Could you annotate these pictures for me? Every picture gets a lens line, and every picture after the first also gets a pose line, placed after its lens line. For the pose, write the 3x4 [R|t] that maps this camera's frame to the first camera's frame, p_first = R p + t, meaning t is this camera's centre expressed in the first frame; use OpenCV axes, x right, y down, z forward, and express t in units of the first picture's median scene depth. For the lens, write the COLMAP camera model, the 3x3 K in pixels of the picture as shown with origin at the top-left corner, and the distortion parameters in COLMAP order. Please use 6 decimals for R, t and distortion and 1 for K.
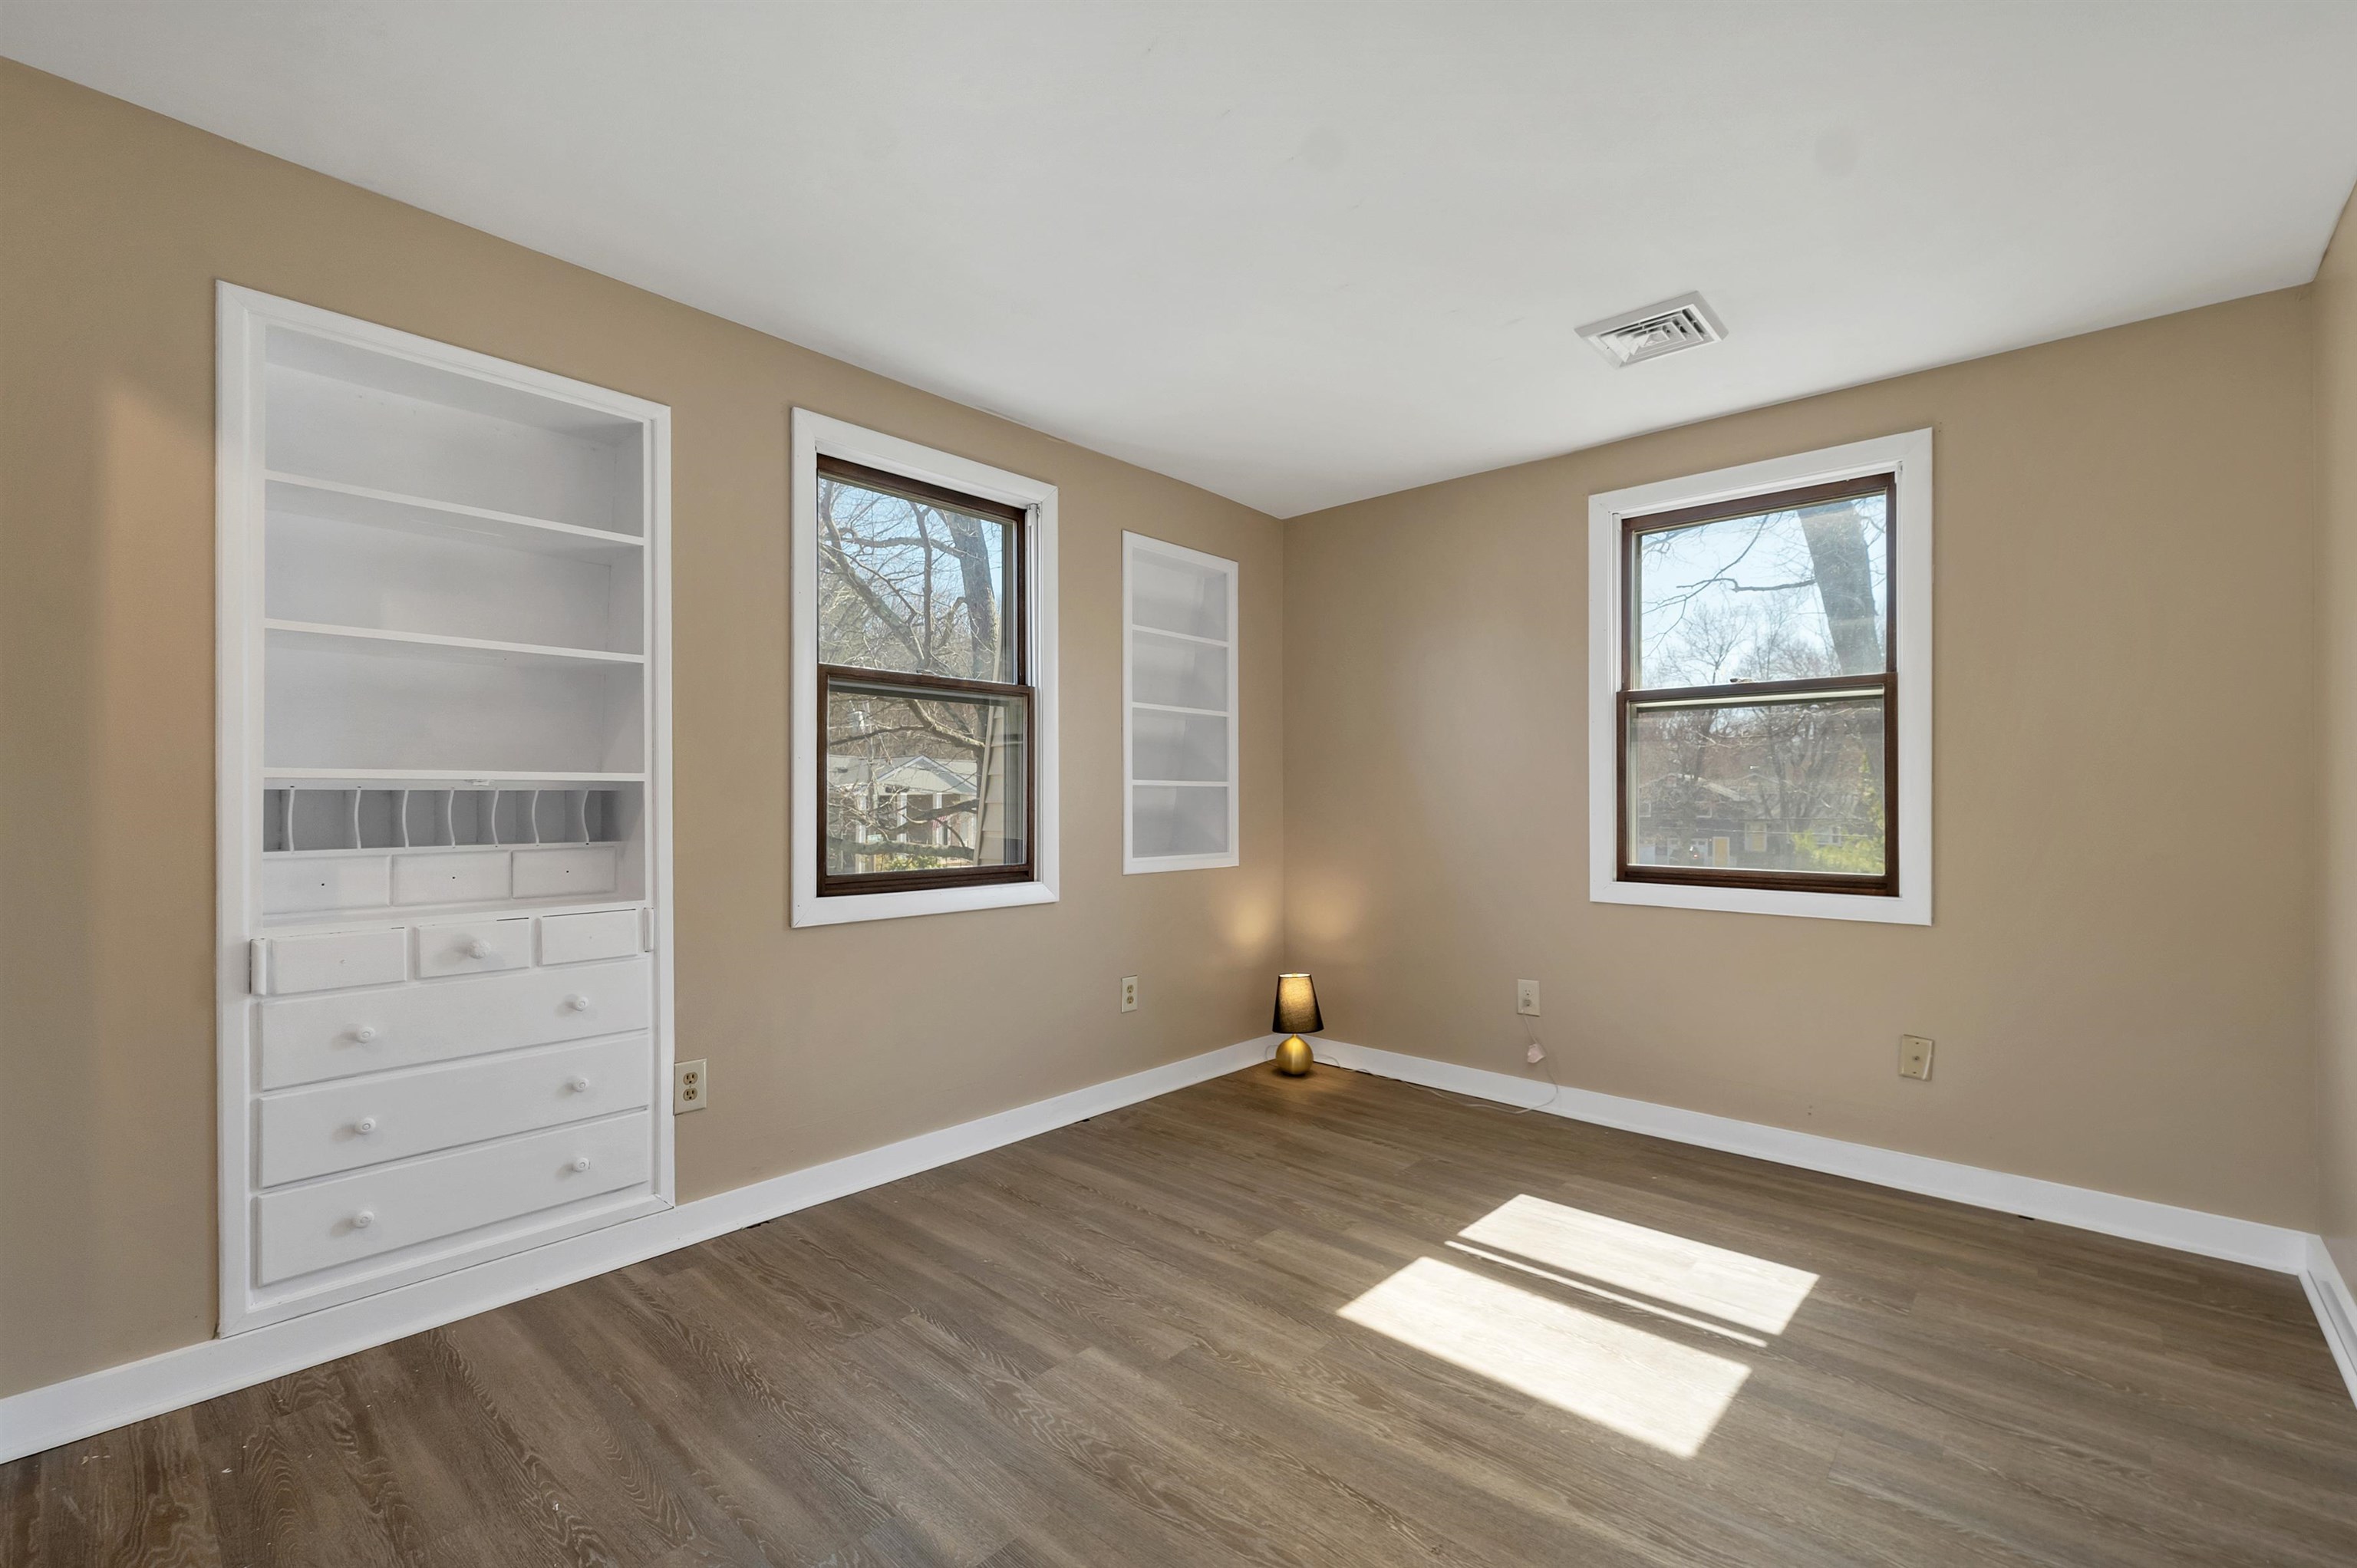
lens RADIAL K [[989.4, 0, 1182.4], [0, 989.4, 801.2], [0, 0, 1]] dist [0.003575, -0.000248]
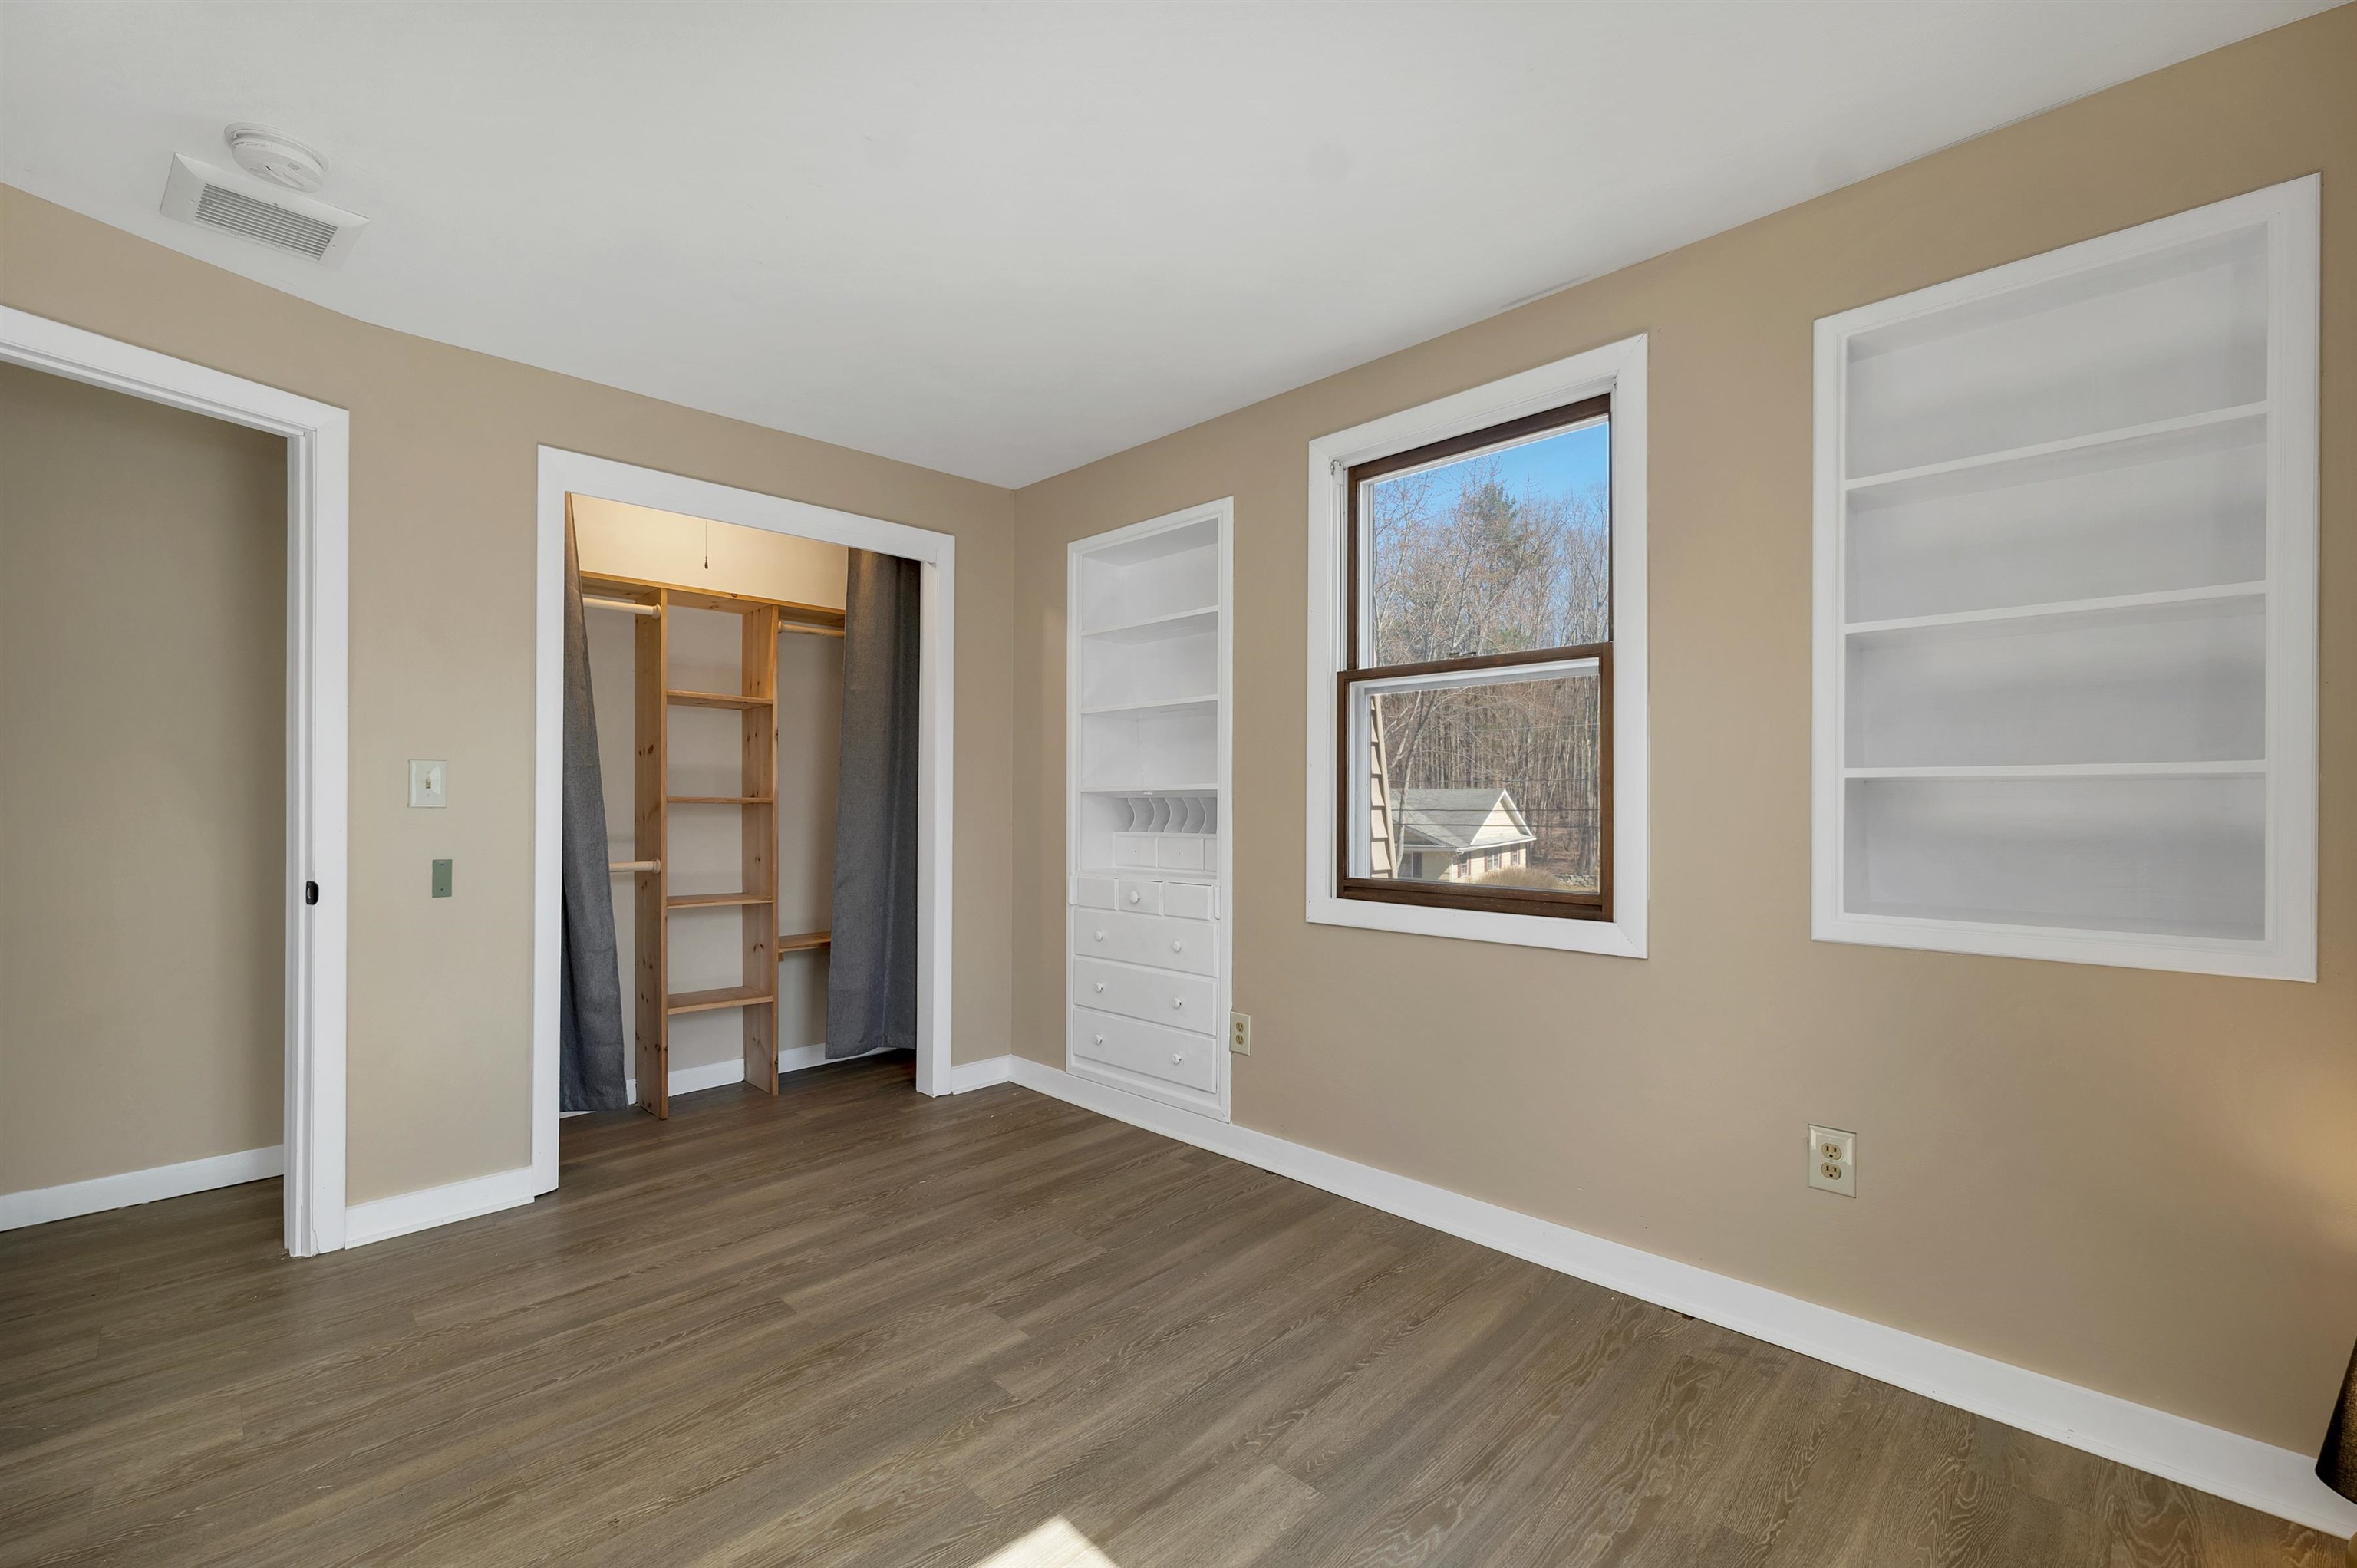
lens RADIAL K [[989.4, 0, 1161.2], [0, 989.4, 804.6], [0, 0, 1]] dist [0.003575, -0.000248]
pose [[-0.054972, 0.002429, -0.998485, 0.790828], [-0.001817, 0.999995, 0.002532, -0.003152], [0.998486, 0.001953, -0.054967, 1.018972]]
